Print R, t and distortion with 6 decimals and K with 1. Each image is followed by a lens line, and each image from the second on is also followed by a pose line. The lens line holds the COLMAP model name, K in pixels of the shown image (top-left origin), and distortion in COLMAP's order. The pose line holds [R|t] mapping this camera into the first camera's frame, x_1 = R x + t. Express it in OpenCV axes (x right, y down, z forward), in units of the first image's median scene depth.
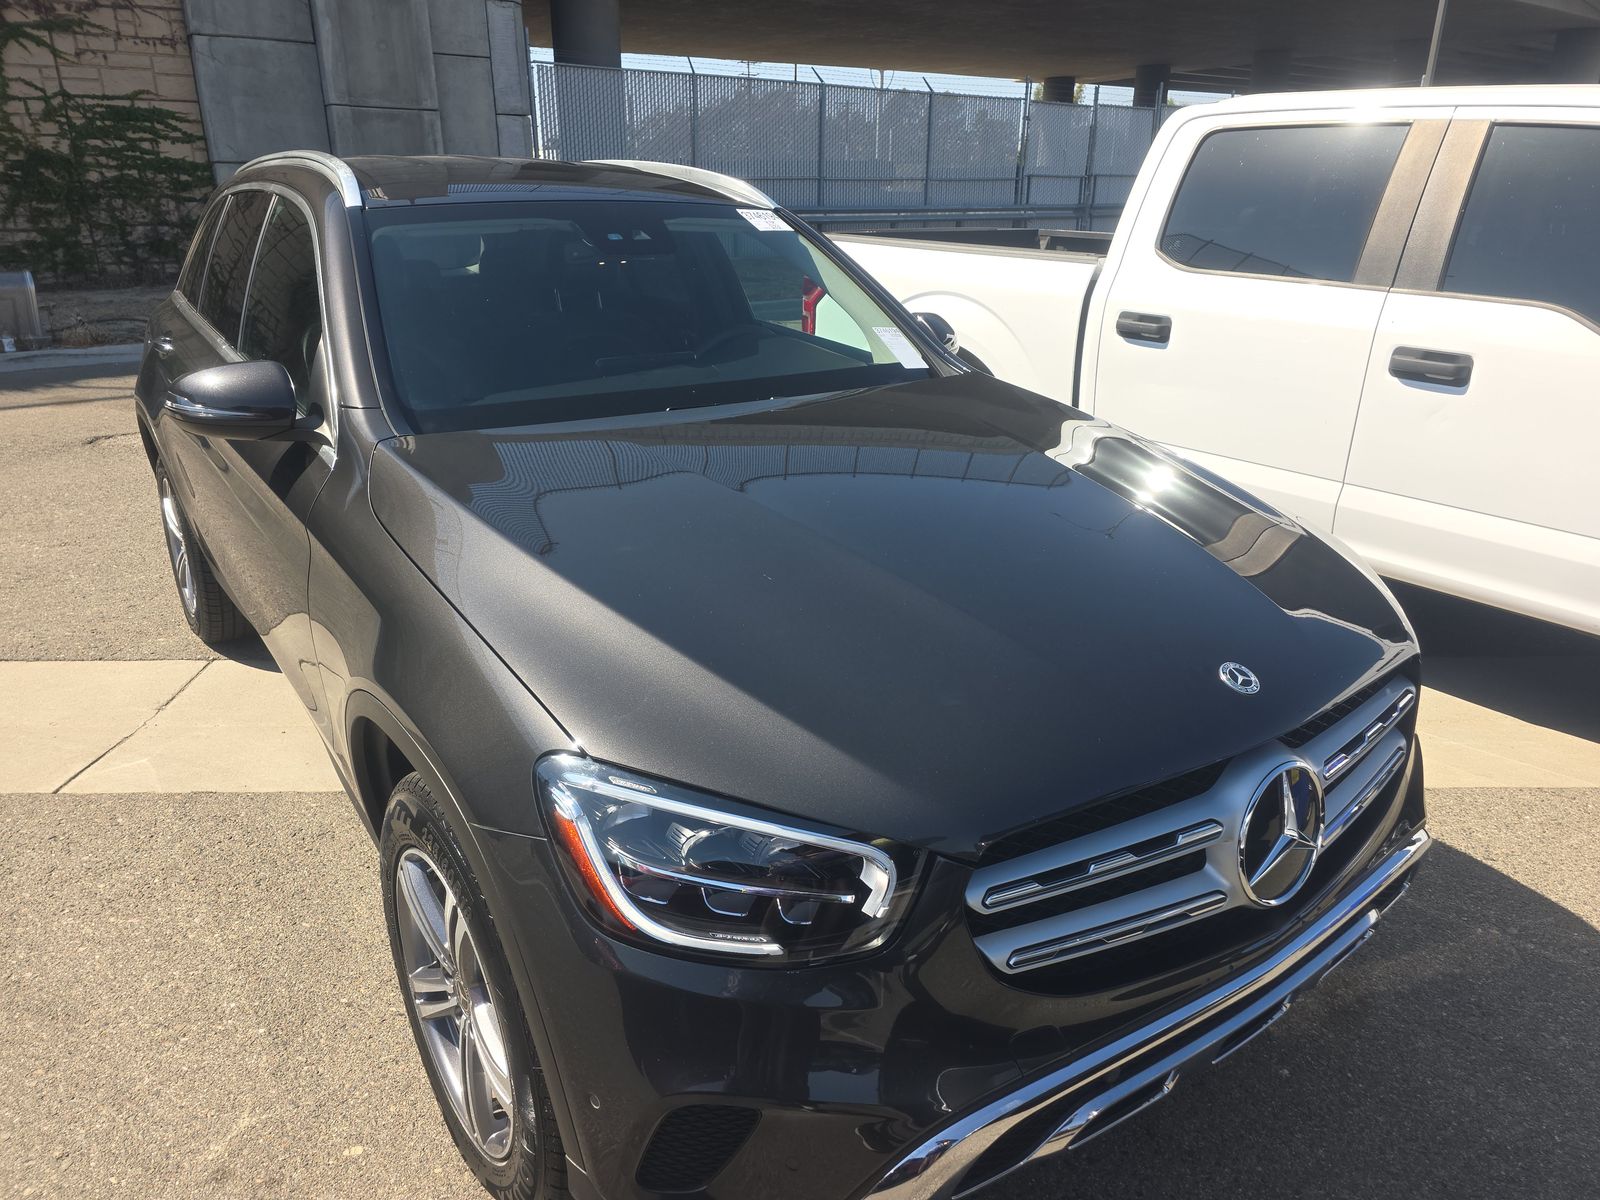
lens RADIAL K [[1095.4, 0, 794.7], [0, 1095.4, 602.6], [0, 0, 1]] dist [0.055233, -0.050360]
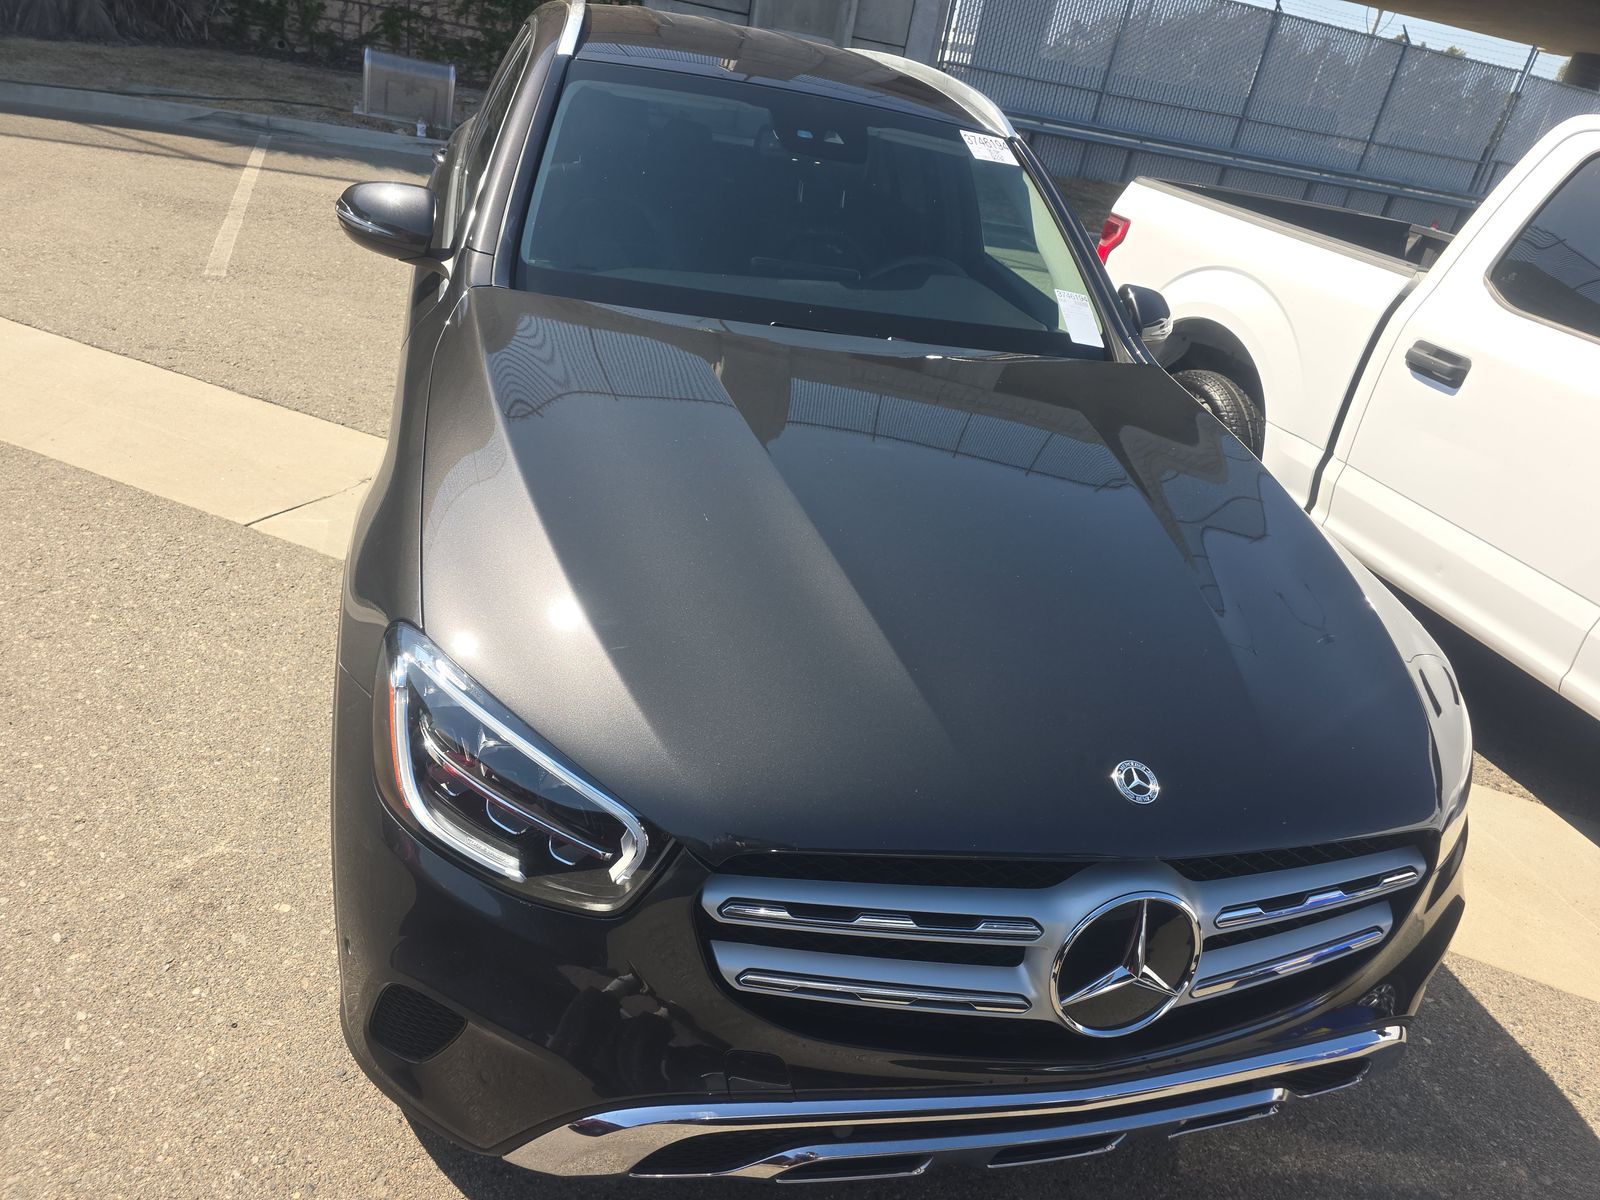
lens RADIAL K [[1095.4, 0, 794.7], [0, 1095.4, 602.6], [0, 0, 1]] dist [0.055233, -0.050360]
pose [[0.920421, 0.301650, -0.248660, 0.185819], [-0.280678, 0.952674, 0.116753, -0.051828], [0.272111, -0.037668, 0.961528, 0.056586]]
